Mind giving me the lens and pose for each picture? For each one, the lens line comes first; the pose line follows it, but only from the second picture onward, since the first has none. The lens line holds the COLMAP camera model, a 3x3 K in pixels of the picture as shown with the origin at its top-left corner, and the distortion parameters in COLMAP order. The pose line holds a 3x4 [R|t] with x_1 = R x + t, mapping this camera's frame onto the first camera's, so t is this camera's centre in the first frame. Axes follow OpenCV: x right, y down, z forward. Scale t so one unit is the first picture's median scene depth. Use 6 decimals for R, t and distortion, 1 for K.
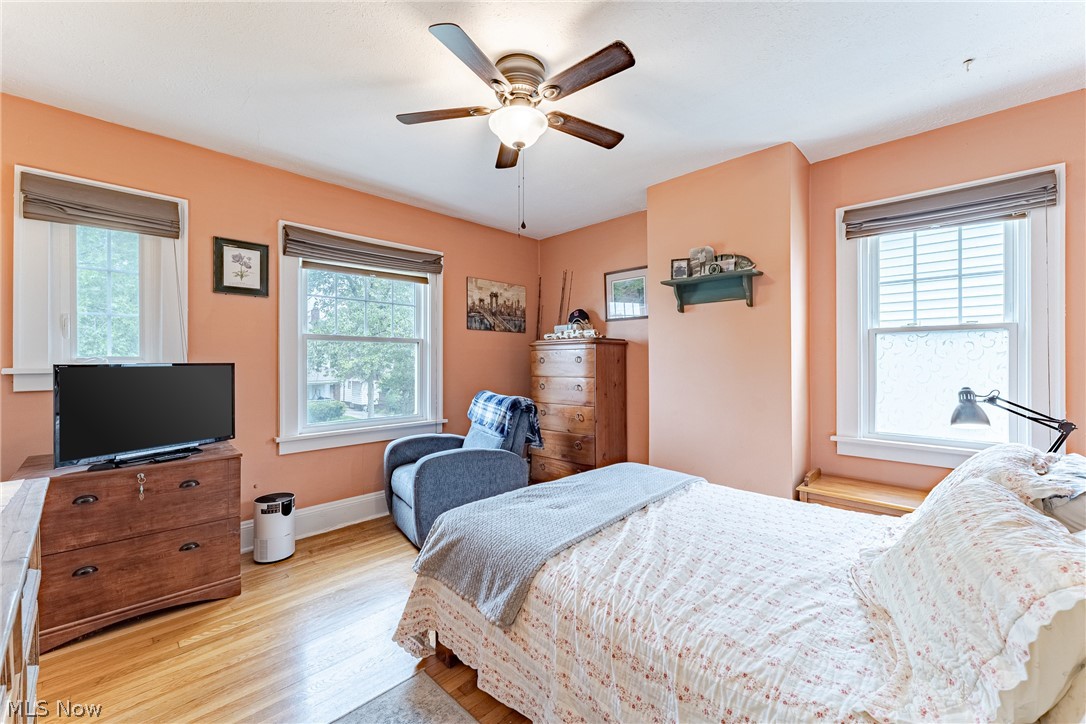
lens RADIAL K [[432.0, 0, 543.0], [0, 432.0, 362.0], [0, 0, 1]] dist [-0.001170, -0.000136]
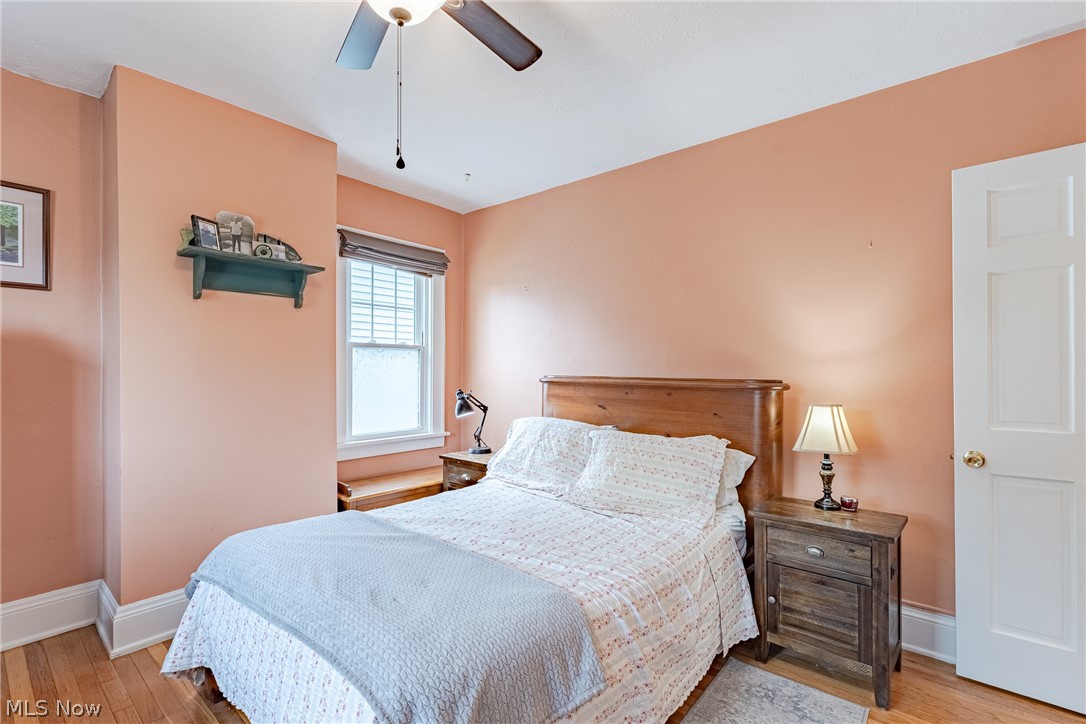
lens RADIAL K [[486.2, 0, 543.3], [0, 486.2, 365.9], [0, 0, 1]] dist [0.002759, 0.000592]
pose [[-0.051216, 0.013795, 0.998592, -0.546116], [0.003317, 0.999901, -0.013643, 0.001859], [-0.998682, 0.002614, -0.051257, 0.611000]]
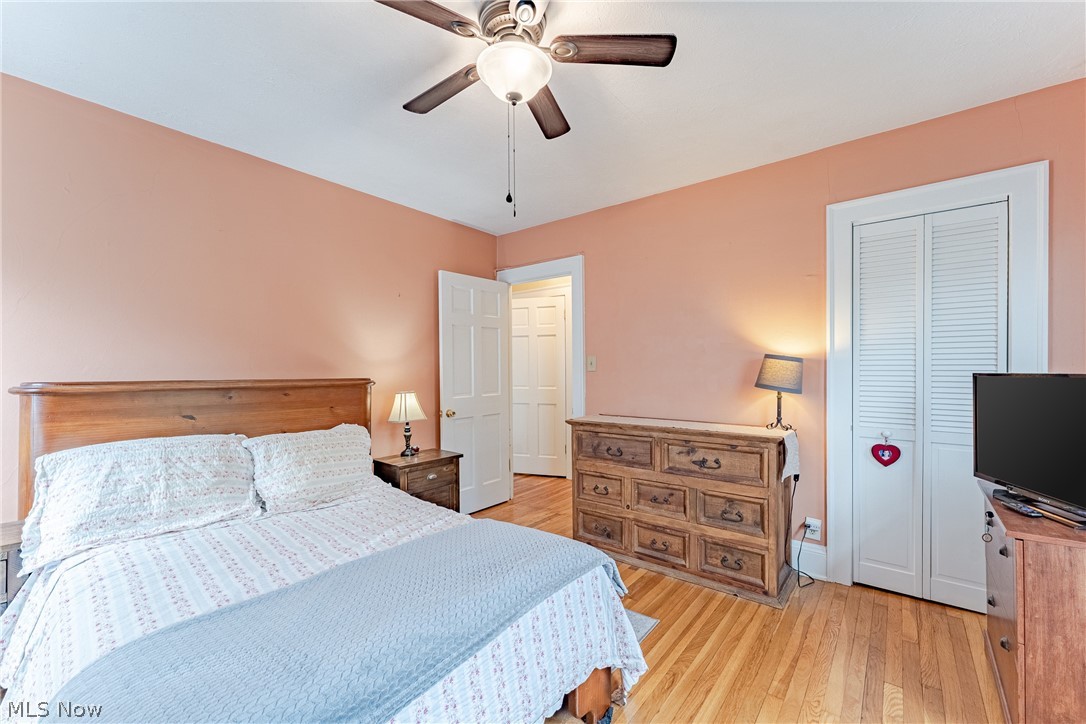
lens RADIAL K [[432.0, 0, 543.0], [0, 432.0, 362.0], [0, 0, 1]] dist [-0.001170, -0.000136]
pose [[-0.998130, 0.005887, -0.060846, -0.041662], [0.006337, 0.999954, -0.007220, -0.014450], [0.060801, -0.007593, -0.998121, 1.317560]]
